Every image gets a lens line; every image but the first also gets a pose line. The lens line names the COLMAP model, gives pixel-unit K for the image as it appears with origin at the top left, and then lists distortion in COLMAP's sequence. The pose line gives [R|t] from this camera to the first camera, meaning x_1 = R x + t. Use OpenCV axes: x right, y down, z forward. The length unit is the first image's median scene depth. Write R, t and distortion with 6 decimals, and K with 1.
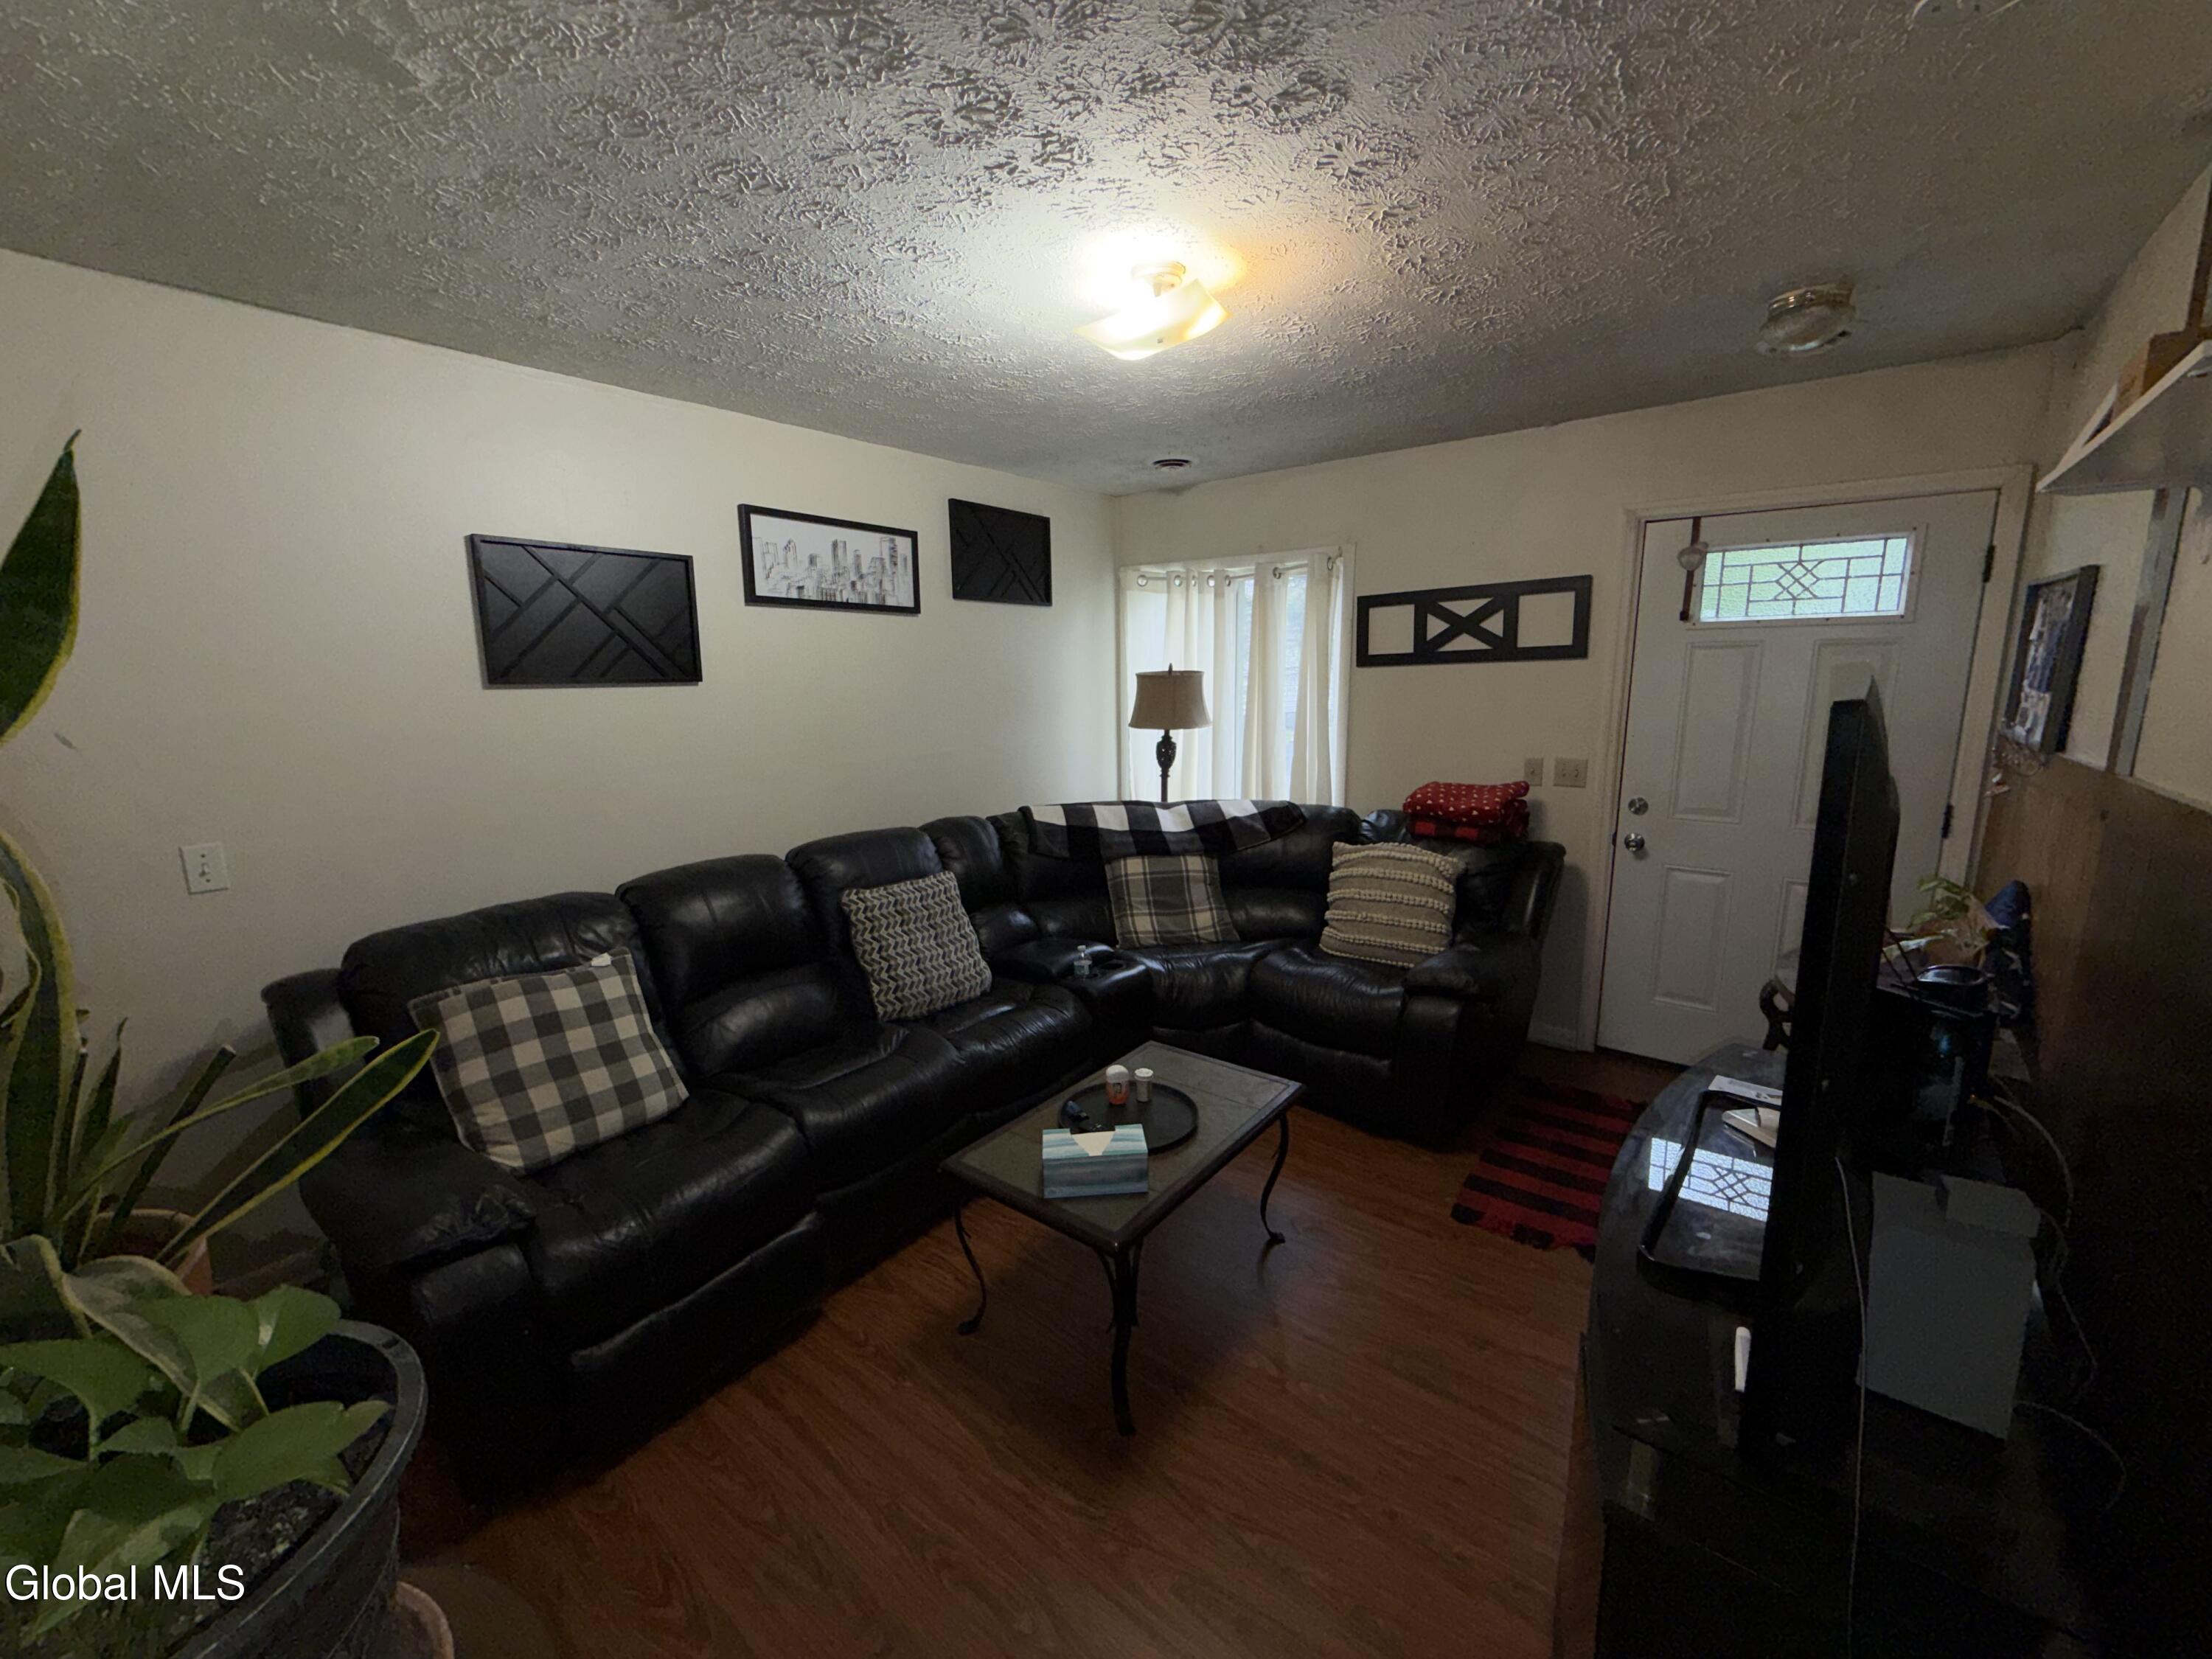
lens RADIAL K [[887.7, 0, 1111.3], [0, 887.7, 827.6], [0, 0, 1]] dist [0.000225, 0.000442]
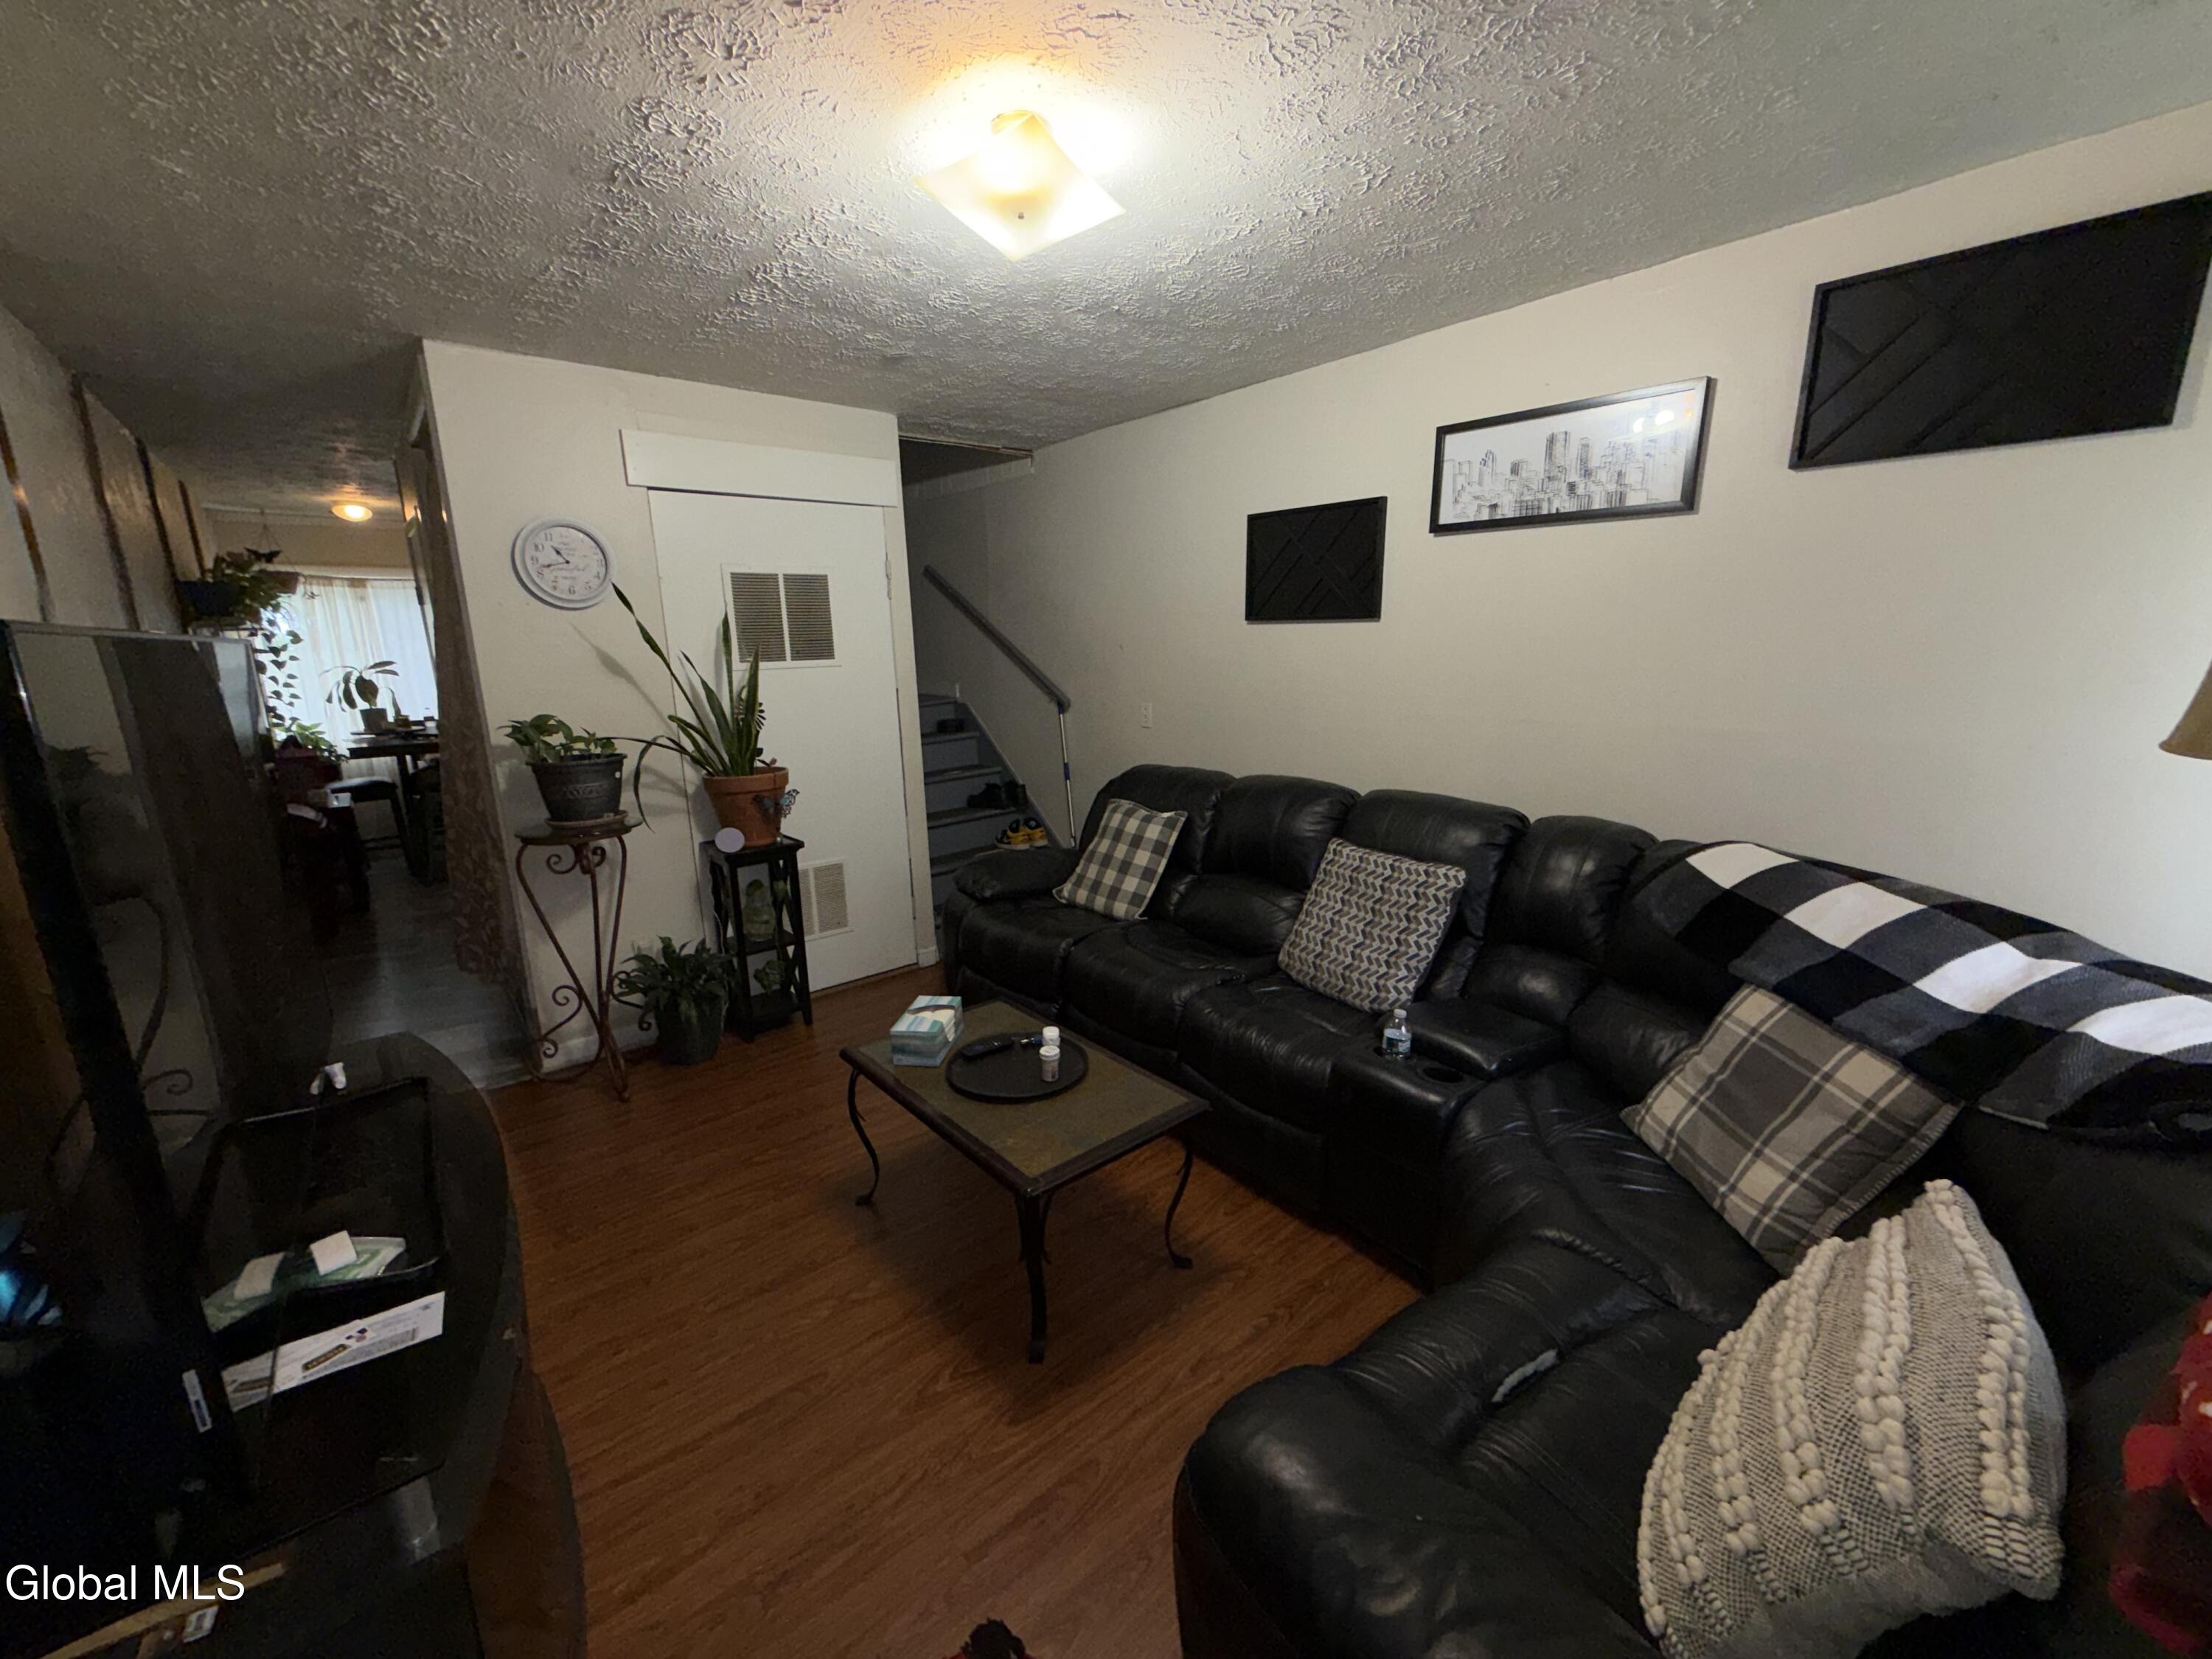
lens RADIAL K [[896.3, 0, 1107.6], [0, 896.3, 829.5], [0, 0, 1]] dist [0.000967, -0.000188]
pose [[-0.211581, 0.216457, -0.953090, 0.591099], [-0.159551, 0.954436, 0.252182, -0.125030], [0.964249, 0.205423, -0.167404, 0.809909]]
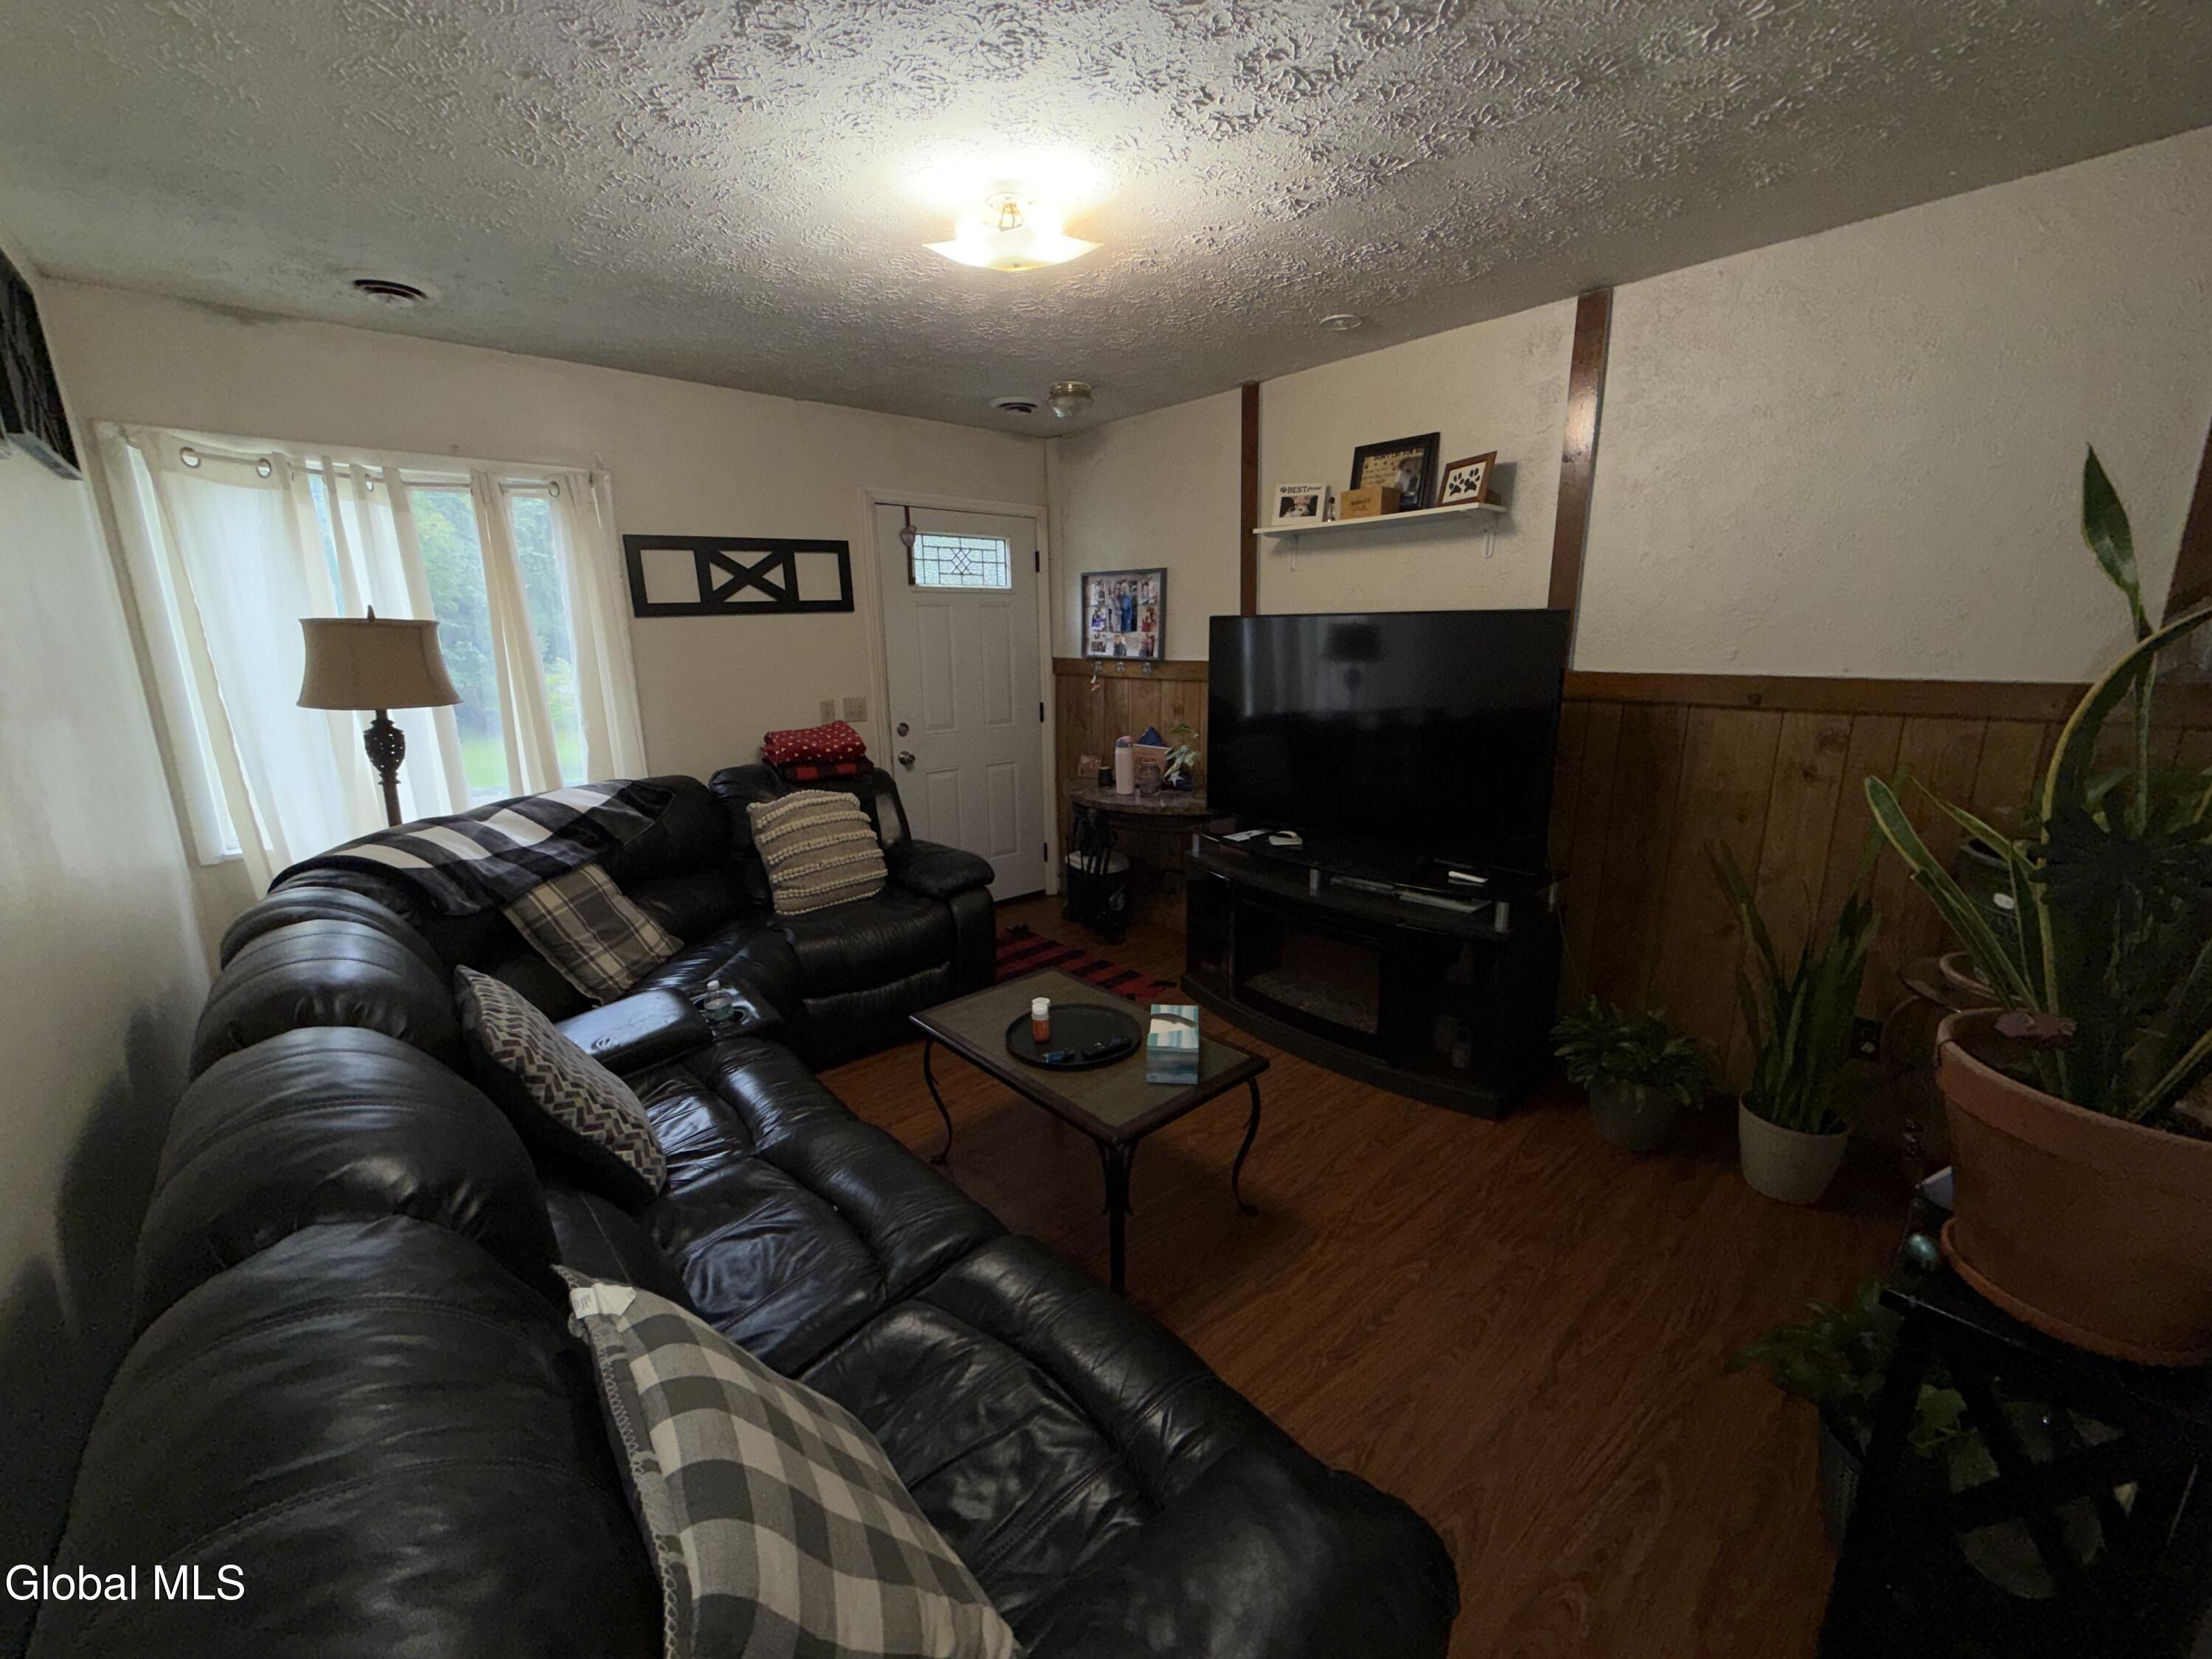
lens RADIAL K [[880.9, 0, 1106.0], [0, 880.9, 829.5], [0, 0, 1]] dist [-0.002793, -0.000151]
pose [[0.172031, -0.207282, 0.963037, -0.610635], [0.182955, 0.967326, 0.175523, -0.054414], [-0.967953, 0.145997, 0.204333, 0.479160]]
